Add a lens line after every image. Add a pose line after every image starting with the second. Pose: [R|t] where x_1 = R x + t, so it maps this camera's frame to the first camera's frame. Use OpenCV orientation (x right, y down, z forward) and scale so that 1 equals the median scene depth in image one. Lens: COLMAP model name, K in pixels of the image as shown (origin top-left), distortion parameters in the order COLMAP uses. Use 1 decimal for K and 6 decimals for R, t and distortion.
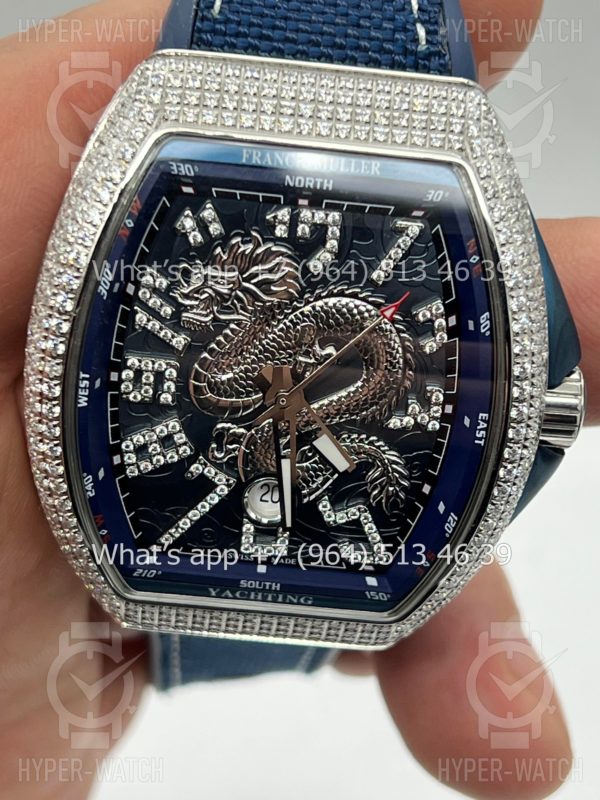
lens RADIAL K [[1897.6, 0, 300.0], [0, 1897.6, 400.0], [0, 0, 1]] dist [0.262476, -0.656043]
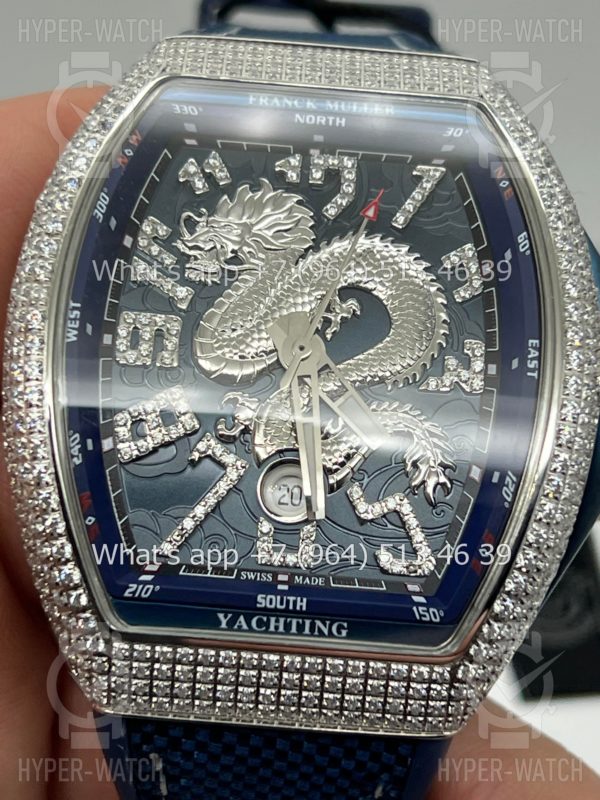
lens RADIAL K [[1897.6, 0, 300.0], [0, 1897.6, 400.0], [0, 0, 1]] dist [0.262476, -0.656043]
pose [[0.998925, -0.030237, 0.035137, -0.041058], [0.045197, 0.803703, -0.593312, 0.534870], [-0.010300, 0.594262, 0.804205, 0.313540]]
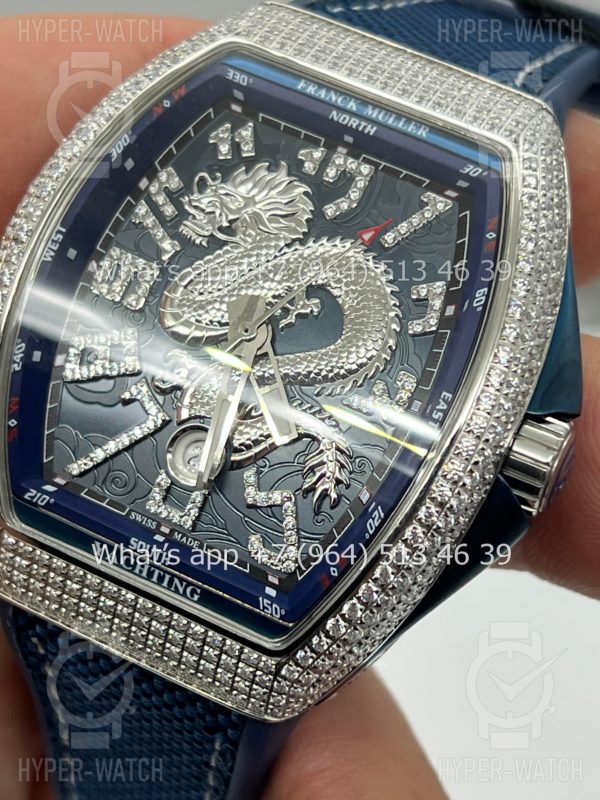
lens RADIAL K [[1897.6, 0, 300.0], [0, 1897.6, 400.0], [0, 0, 1]] dist [0.262476, -0.656043]
pose [[0.926851, 0.285552, -0.243734, 0.247165], [-0.370538, 0.800232, -0.471519, 0.448942], [0.060401, 0.527341, 0.847504, 0.242122]]
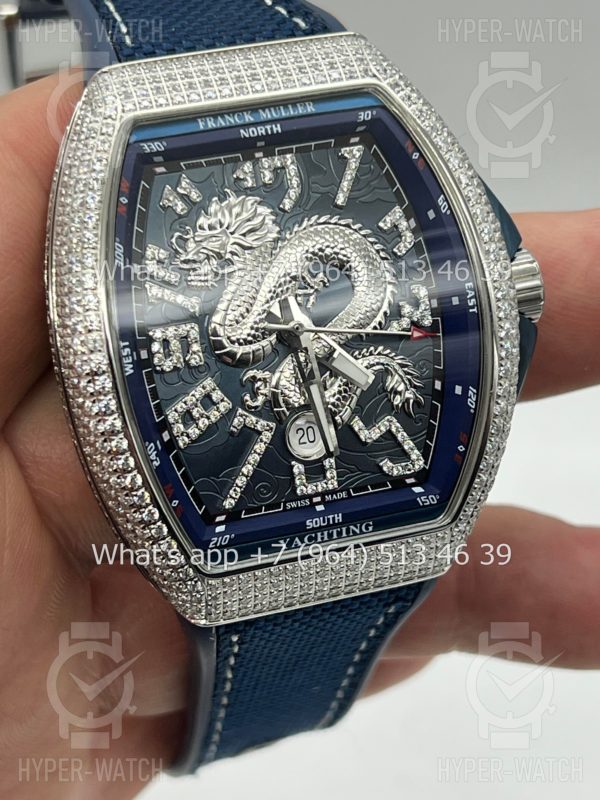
lens RADIAL K [[1897.6, 0, 300.0], [0, 1897.6, 400.0], [0, 0, 1]] dist [0.262476, -0.656043]
pose [[0.931264, -0.283209, 0.229215, -0.272383], [0.342204, 0.895858, -0.283434, 0.351552], [-0.125073, 0.342390, 0.931196, -0.016251]]
